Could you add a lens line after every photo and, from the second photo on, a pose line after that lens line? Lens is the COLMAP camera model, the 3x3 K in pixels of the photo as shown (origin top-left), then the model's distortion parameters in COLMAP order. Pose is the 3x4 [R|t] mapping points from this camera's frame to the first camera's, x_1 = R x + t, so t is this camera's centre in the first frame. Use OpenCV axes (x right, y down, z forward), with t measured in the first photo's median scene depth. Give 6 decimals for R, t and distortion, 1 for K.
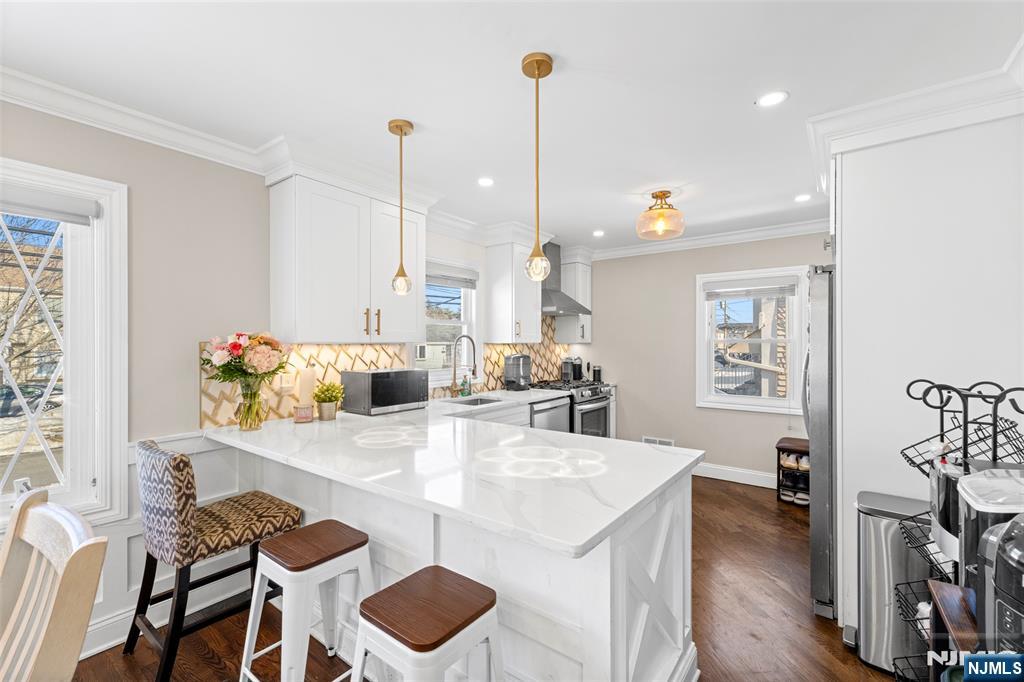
lens RADIAL K [[433.4, 0, 512.0], [0, 433.4, 341.0], [0, 0, 1]] dist [0.000729, 0.000059]
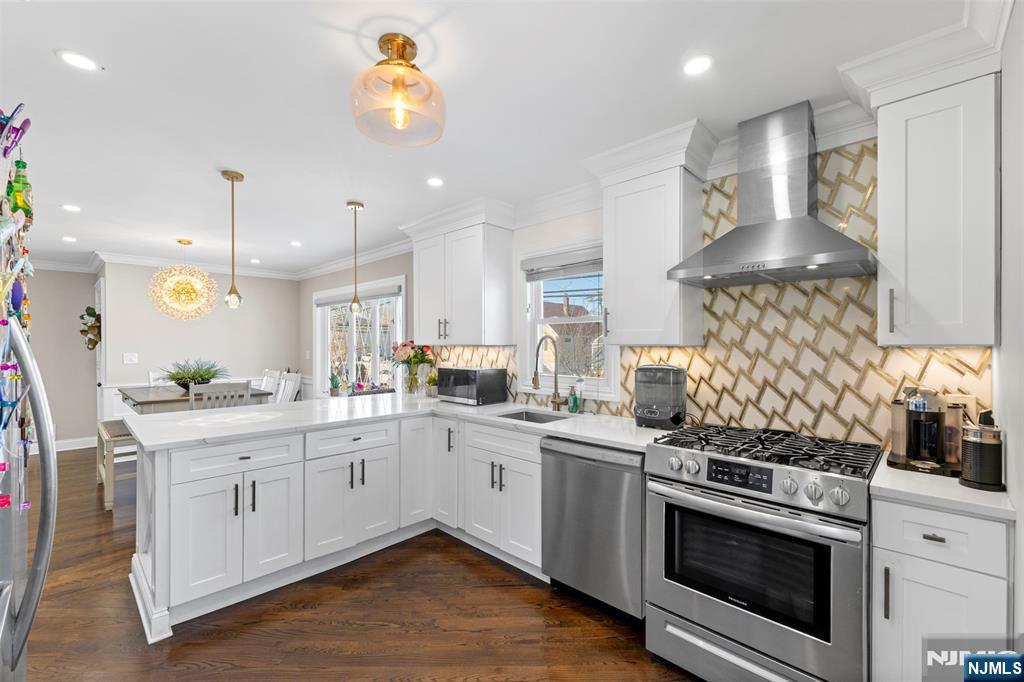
lens RADIAL K [[433.4, 0, 512.0], [0, 433.4, 341.0], [0, 0, 1]] dist [0.000729, 0.000059]
pose [[-0.125347, -0.011898, -0.992042, 0.565802], [0.004412, 0.999912, -0.012550, 0.005641], [0.992103, -0.005950, -0.125284, 0.826253]]
